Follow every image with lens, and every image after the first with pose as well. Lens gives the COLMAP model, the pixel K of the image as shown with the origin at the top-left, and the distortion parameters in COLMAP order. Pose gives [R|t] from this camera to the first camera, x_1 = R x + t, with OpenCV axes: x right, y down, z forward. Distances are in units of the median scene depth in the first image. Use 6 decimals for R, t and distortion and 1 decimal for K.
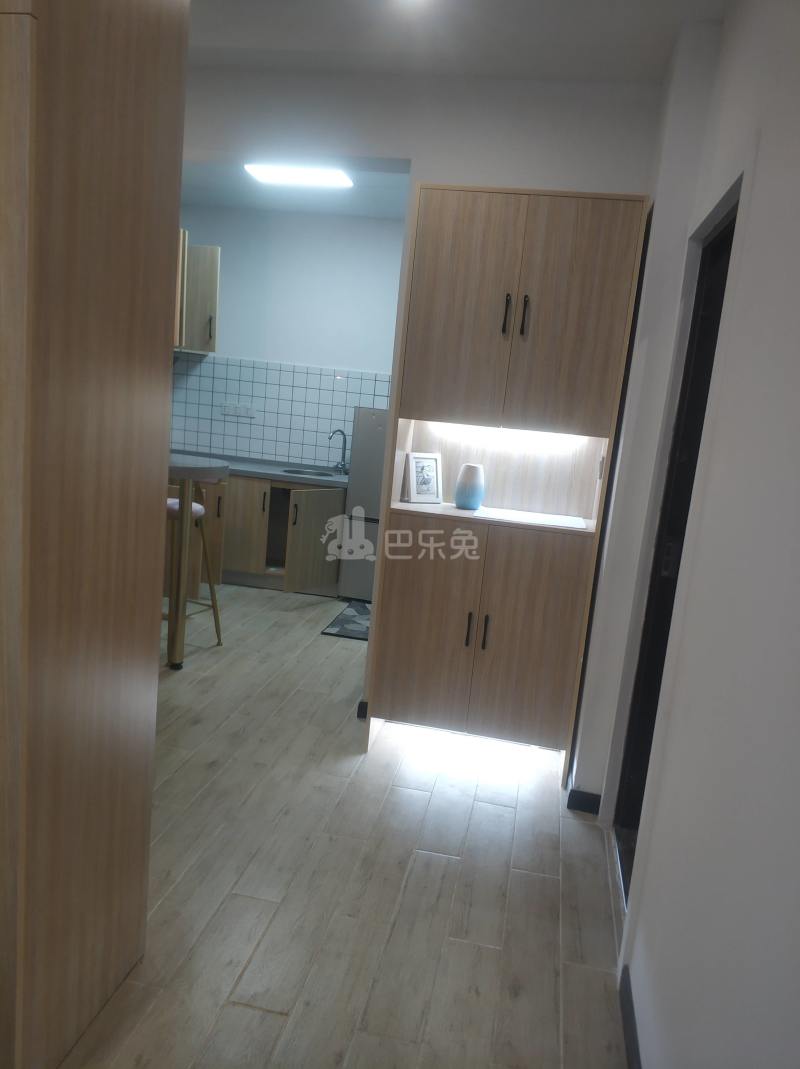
lens RADIAL K [[837.6, 0, 402.8], [0, 837.6, 548.8], [0, 0, 1]] dist [0.152068, -0.410637]
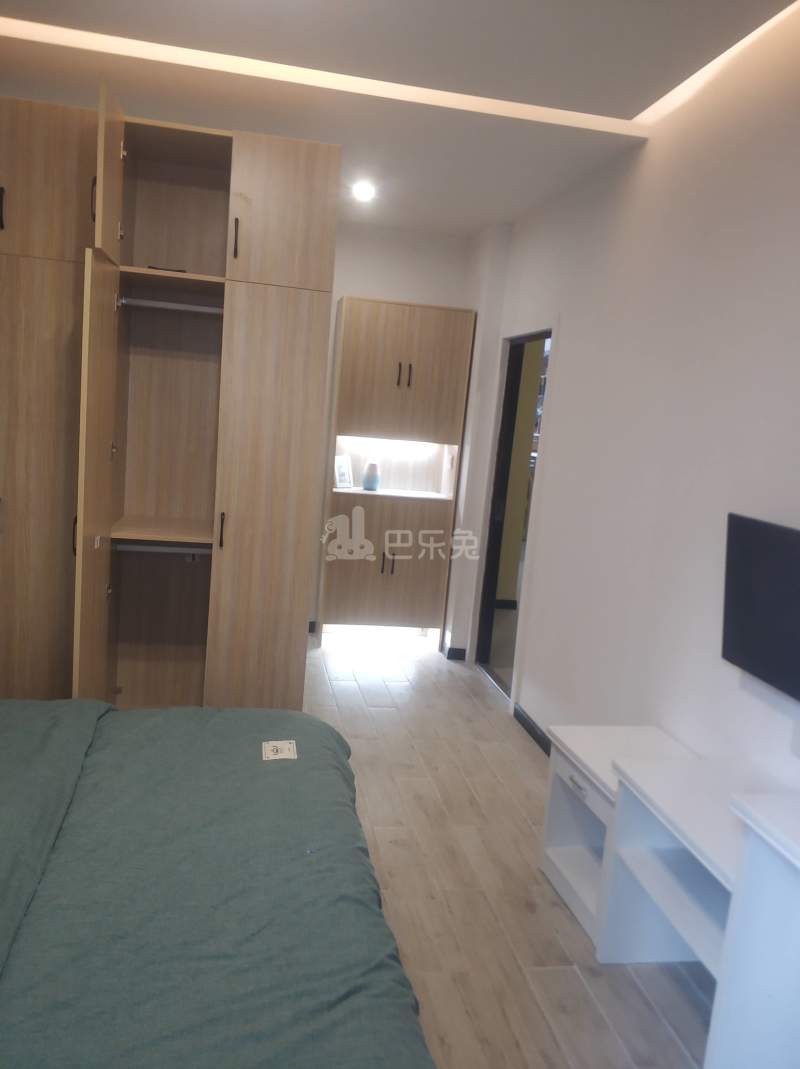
lens RADIAL K [[837.6, 0, 402.8], [0, 837.6, 548.8], [0, 0, 1]] dist [0.152068, -0.410637]
pose [[0.935577, -0.071430, 0.345823, -0.470211], [0.068237, 0.997439, 0.021416, 0.037226], [-0.346467, 0.003561, 0.938055, -0.579112]]
